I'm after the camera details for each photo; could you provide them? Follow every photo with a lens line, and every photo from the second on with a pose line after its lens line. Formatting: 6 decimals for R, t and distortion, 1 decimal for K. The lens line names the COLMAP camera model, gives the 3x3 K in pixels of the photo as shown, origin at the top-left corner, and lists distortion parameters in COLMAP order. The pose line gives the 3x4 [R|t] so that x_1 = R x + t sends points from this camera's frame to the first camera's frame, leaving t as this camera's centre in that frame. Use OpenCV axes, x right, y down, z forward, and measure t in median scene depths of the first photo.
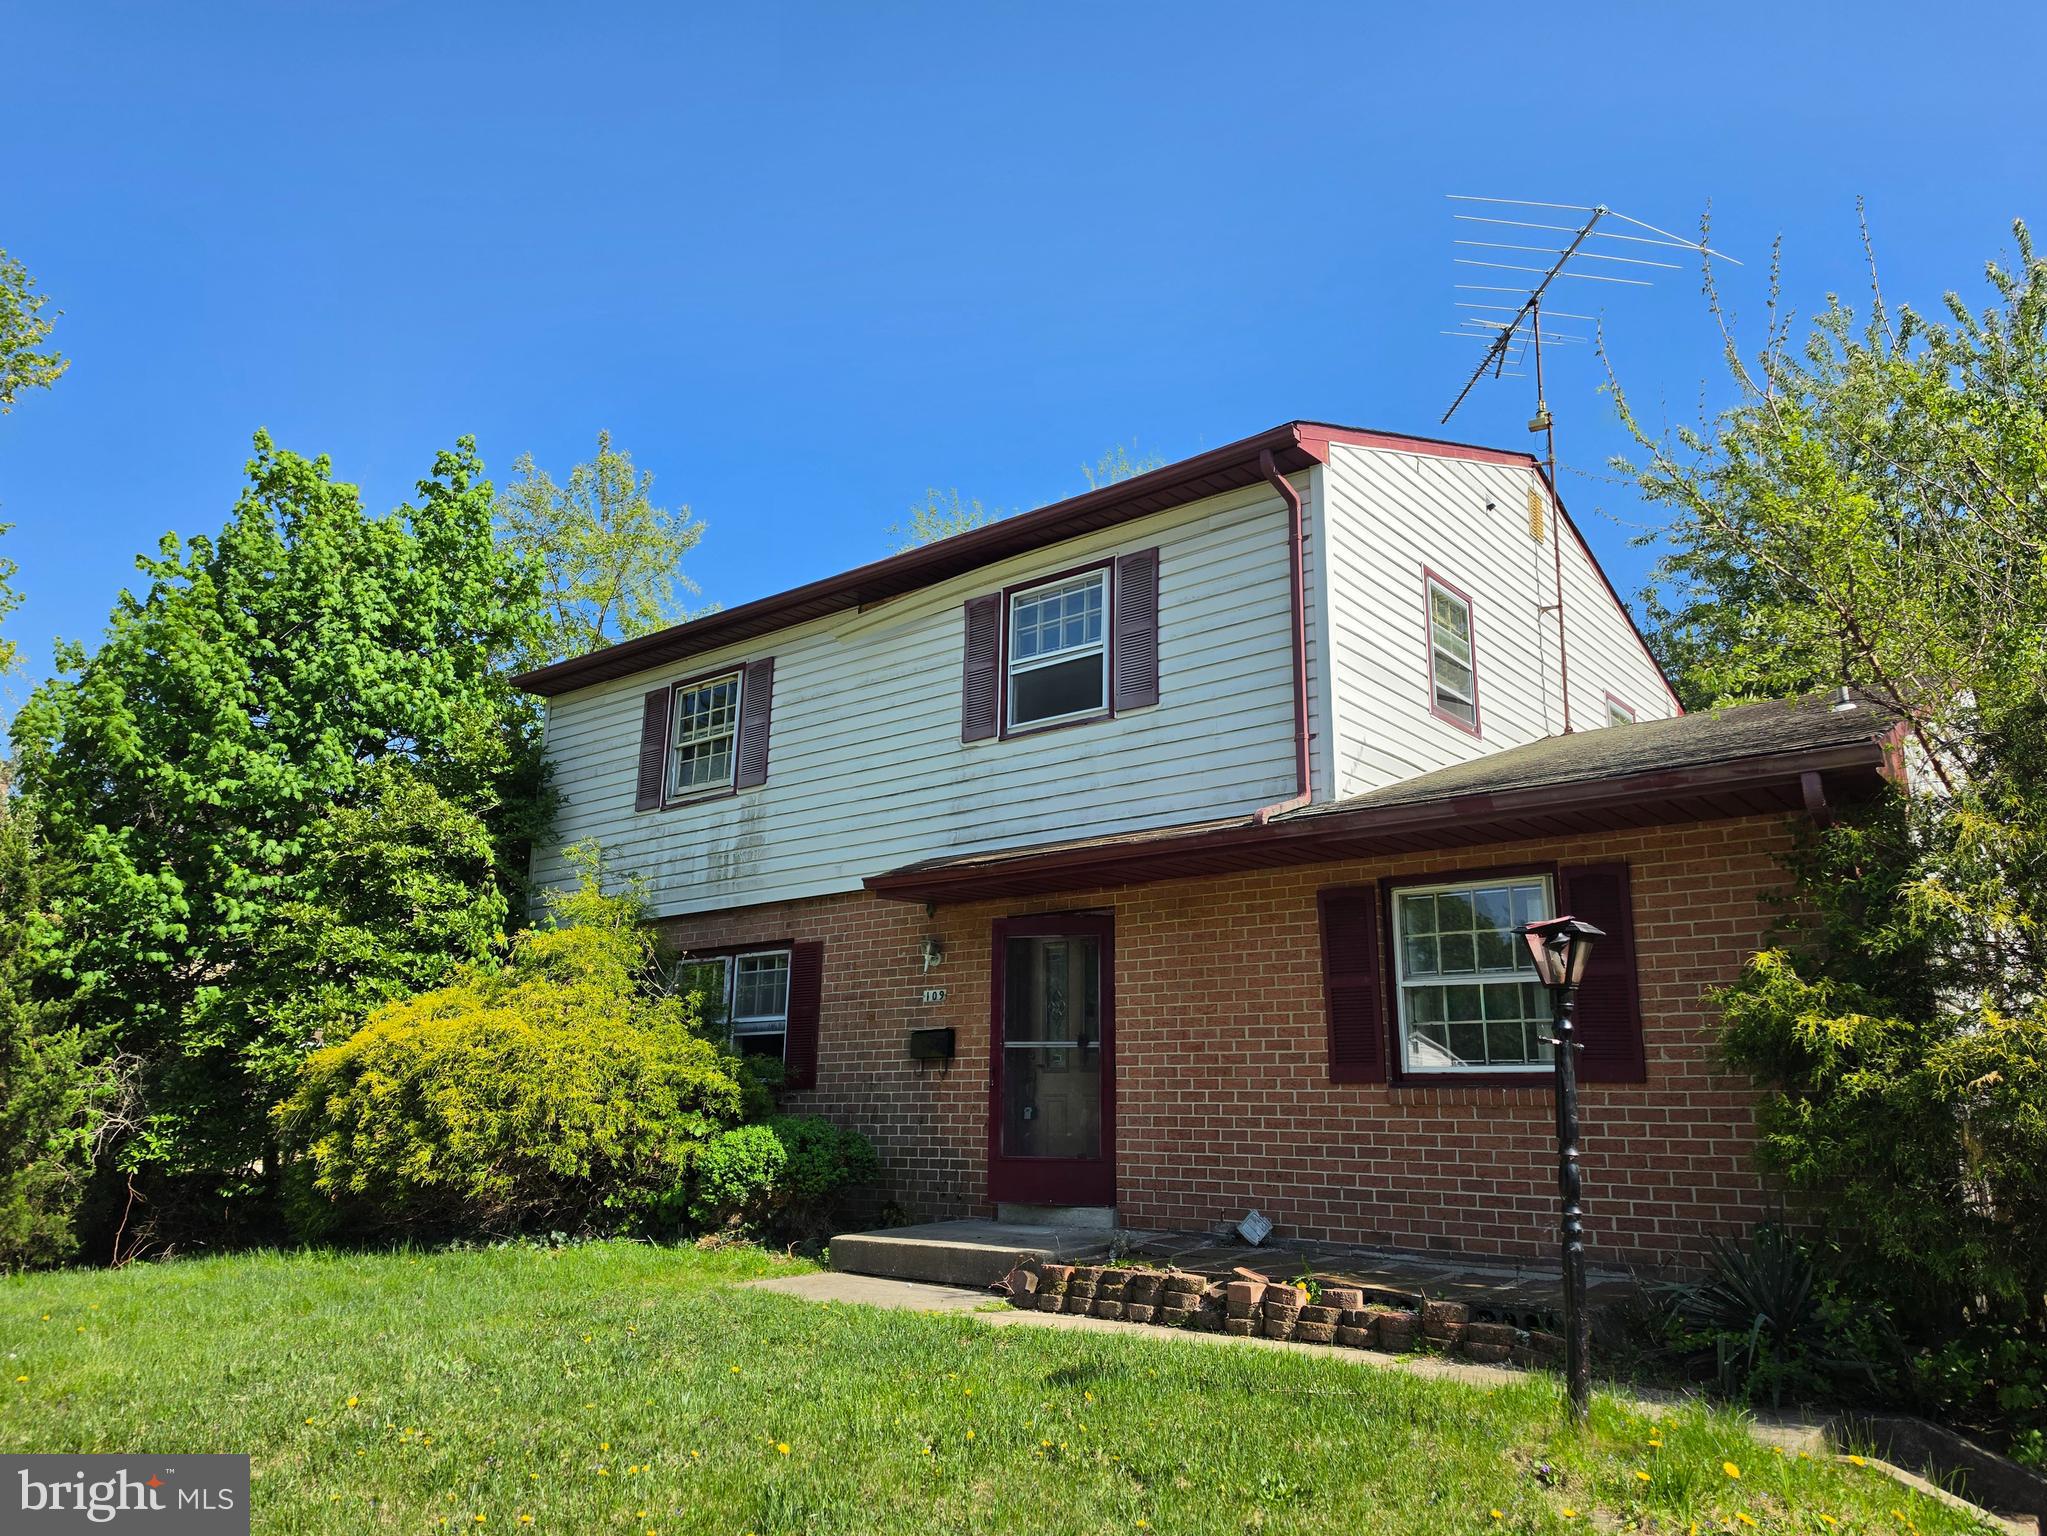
lens RADIAL K [[1407.4, 0, 1023.5], [0, 1407.4, 768.0], [0, 0, 1]] dist [0.068325, -0.101073]
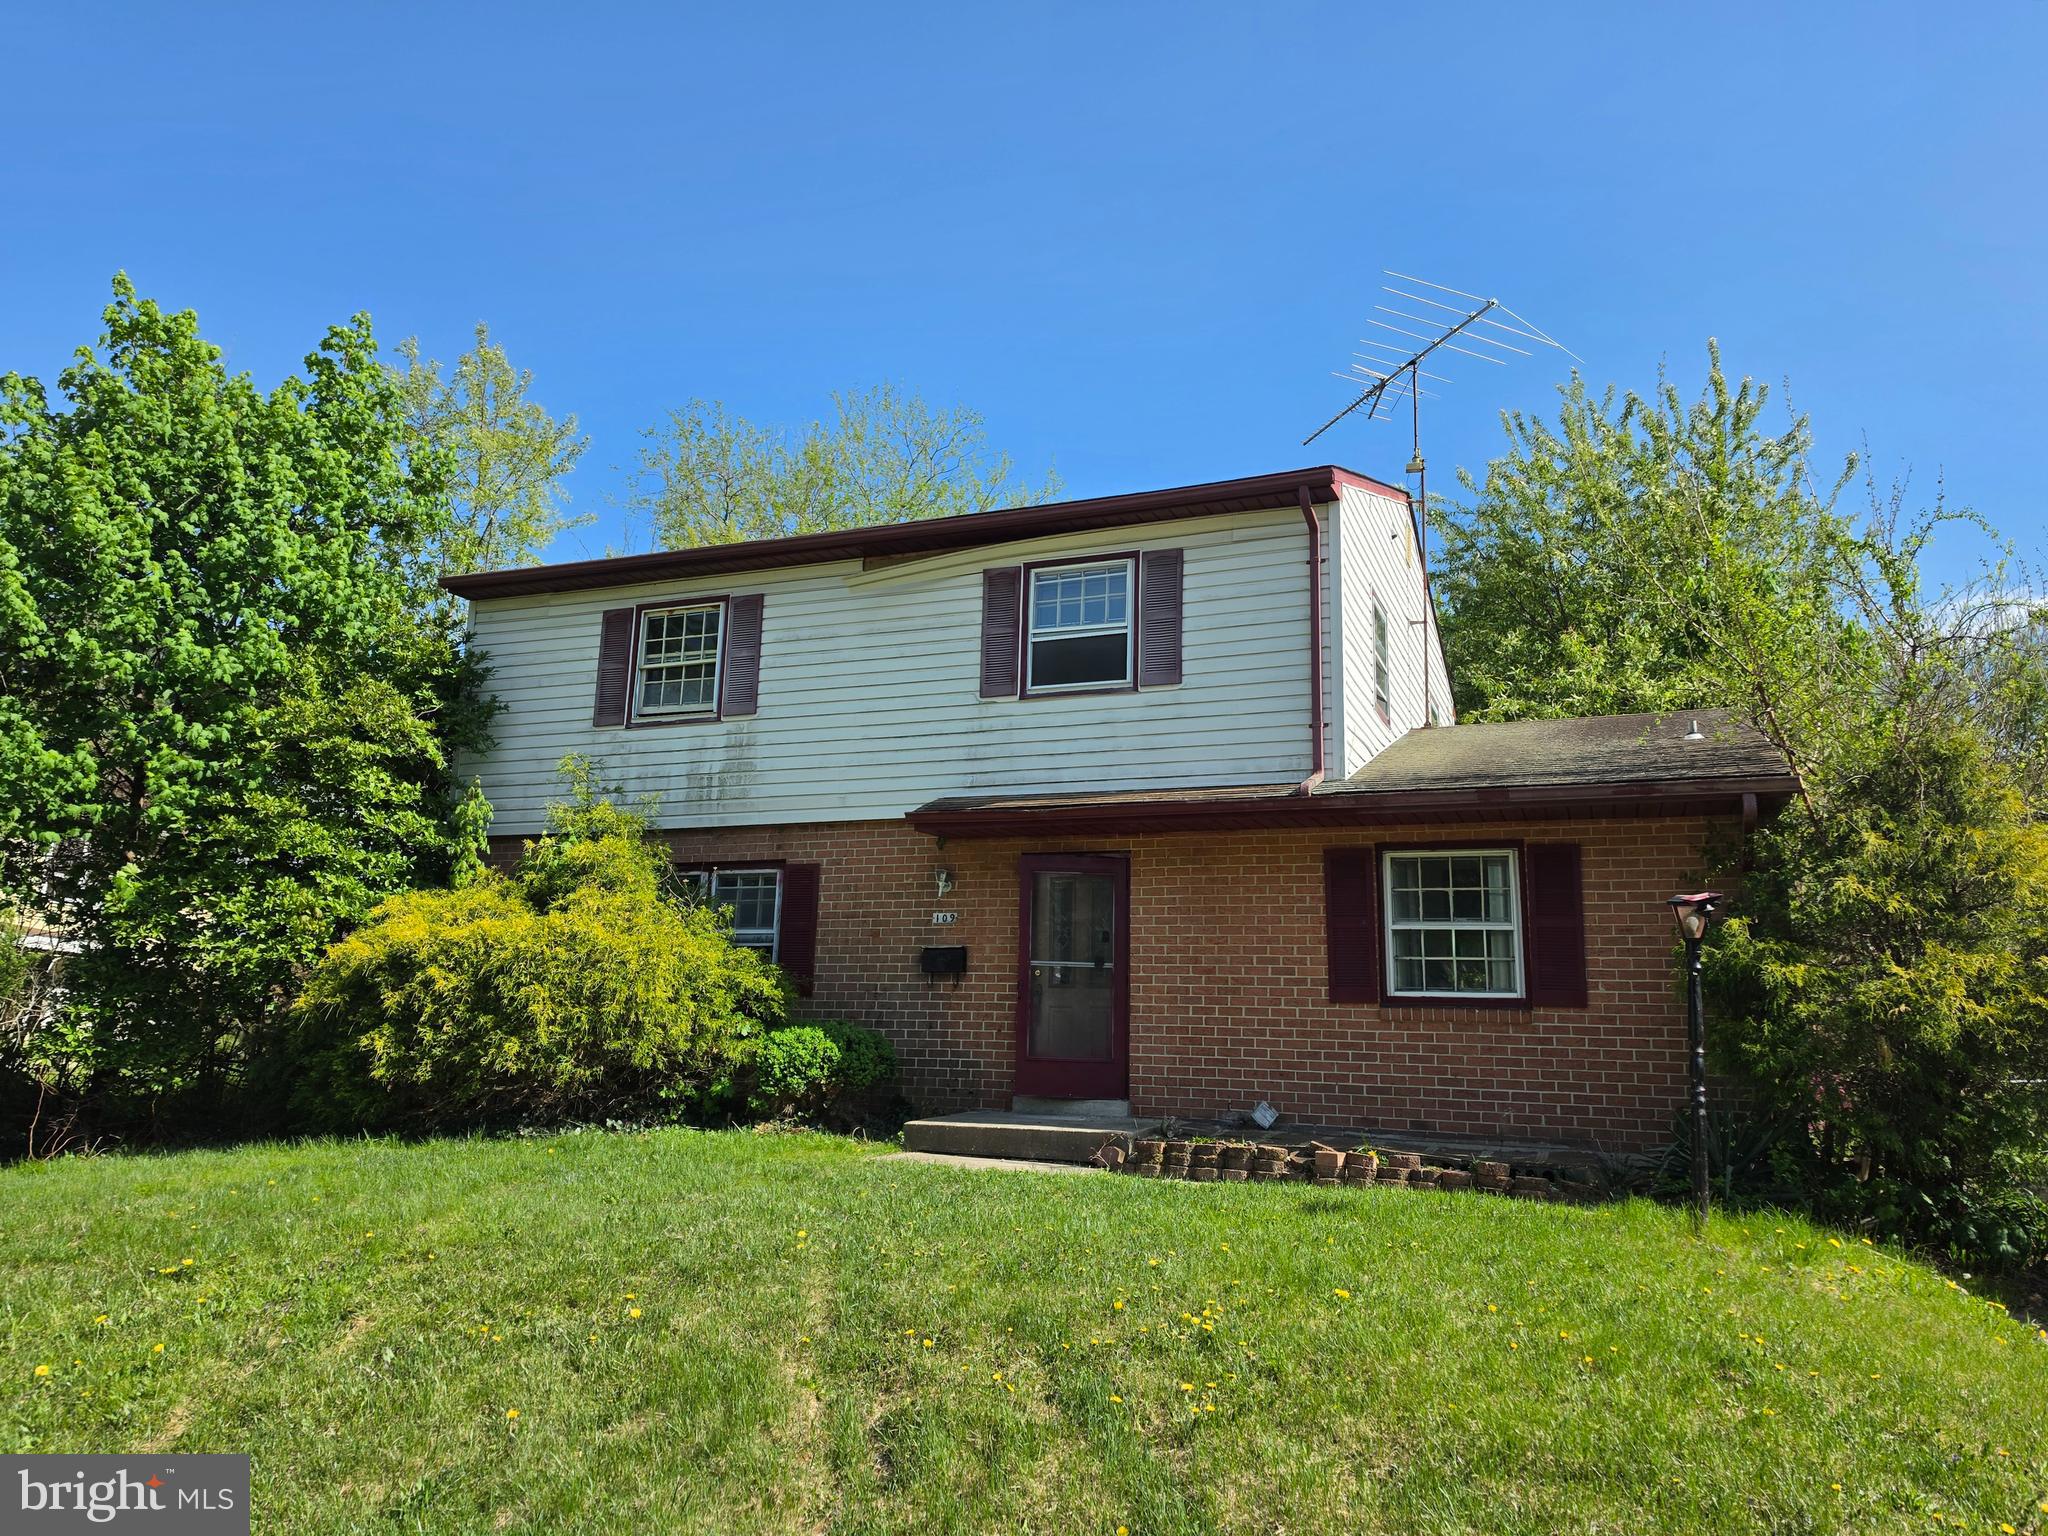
lens RADIAL K [[1408.1, 0, 1024.0], [0, 1408.1, 768.0], [0, 0, 1]] dist [0.068325, -0.101073]
pose [[0.958232, 0.072396, 0.276677, -0.348252], [-0.086877, 0.995398, 0.040429, -0.010725], [-0.272477, -0.062777, 0.960112, -0.104850]]
